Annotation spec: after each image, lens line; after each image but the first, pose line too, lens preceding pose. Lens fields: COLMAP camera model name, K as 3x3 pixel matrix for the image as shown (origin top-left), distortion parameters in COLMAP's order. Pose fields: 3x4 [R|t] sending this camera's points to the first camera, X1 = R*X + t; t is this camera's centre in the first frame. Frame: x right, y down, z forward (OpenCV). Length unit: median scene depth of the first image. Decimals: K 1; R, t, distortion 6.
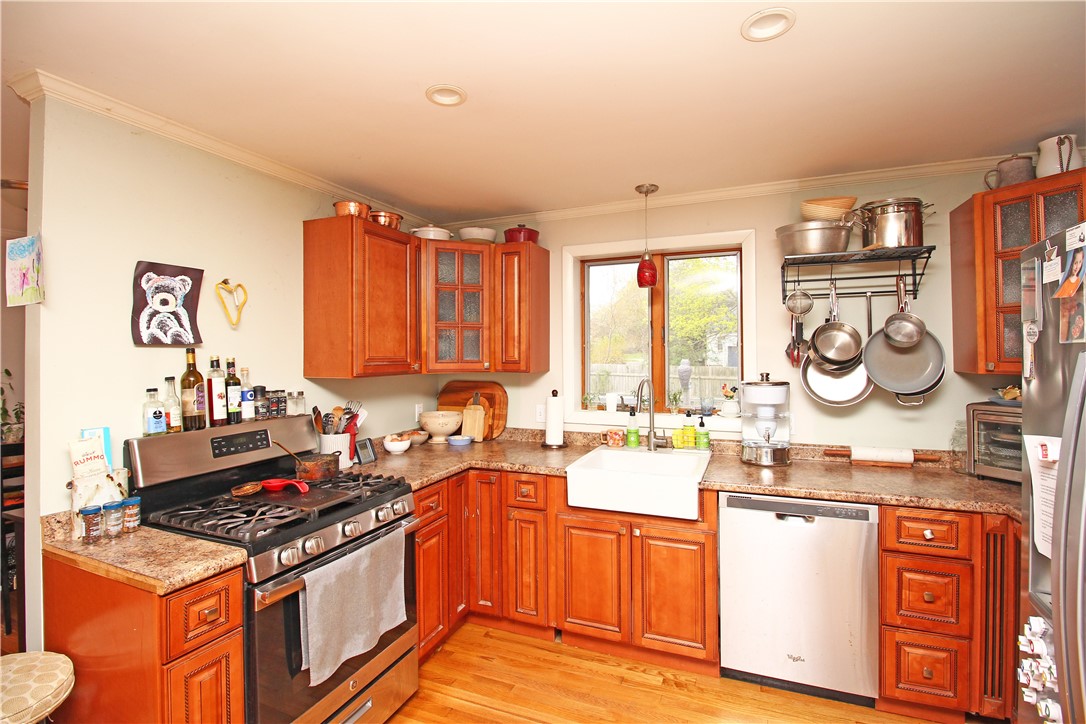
lens RADIAL K [[501.6, 0, 545.7], [0, 501.6, 345.2], [0, 0, 1]] dist [0.001402, -0.012973]
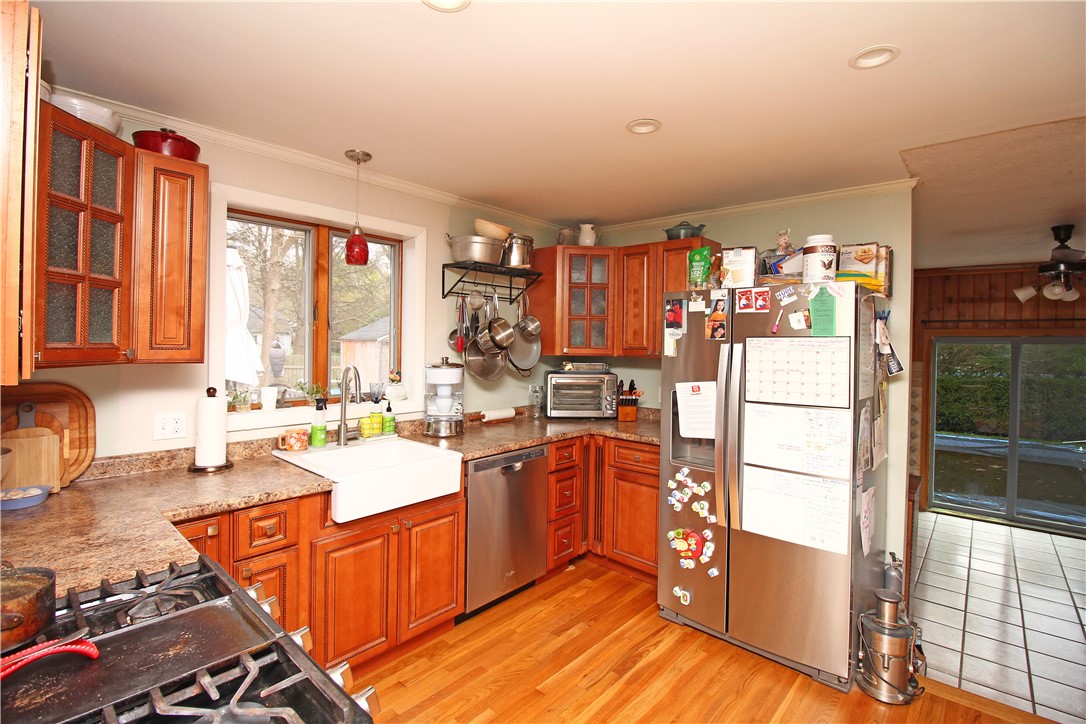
lens RADIAL K [[501.6, 0, 545.7], [0, 501.6, 345.2], [0, 0, 1]] dist [0.001402, -0.012973]
pose [[0.329212, 0.006316, 0.944235, -0.626742], [-0.033129, 0.999439, 0.004866, 0.015573], [-0.943675, -0.032883, 0.329236, 0.435543]]
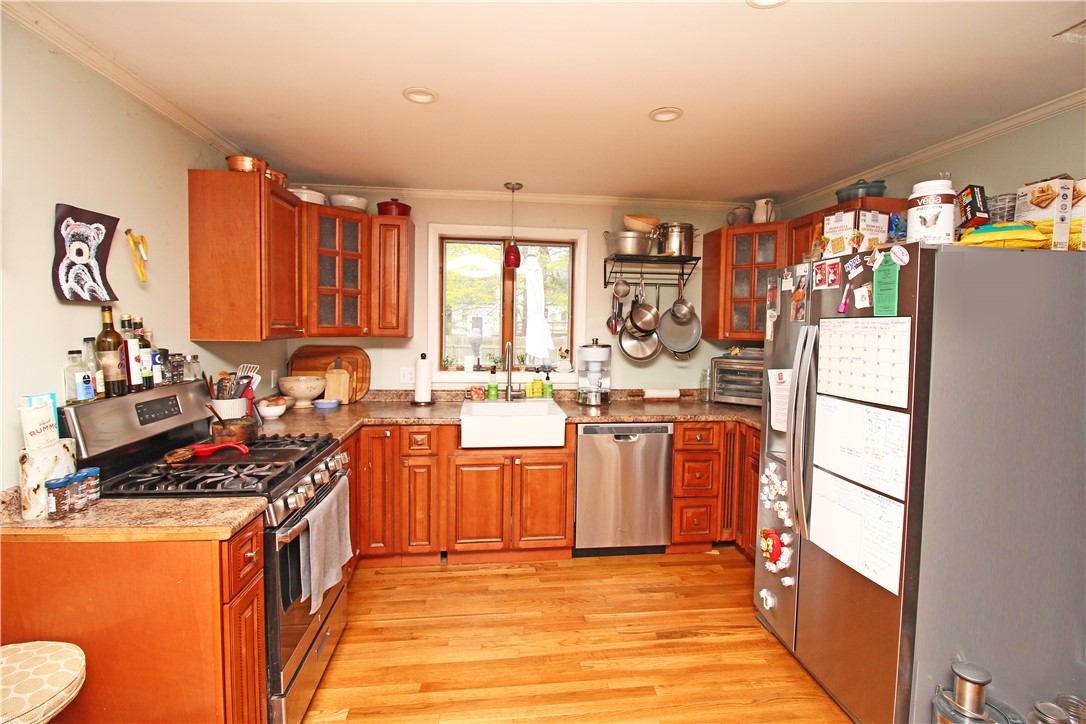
lens RADIAL K [[501.6, 0, 545.7], [0, 501.6, 345.2], [0, 0, 1]] dist [0.001402, -0.012973]
pose [[0.872620, -0.000890, 0.488399, -0.374031], [-0.029090, 0.998128, 0.053794, 0.004477], [-0.487533, -0.061149, 0.870961, -0.130920]]
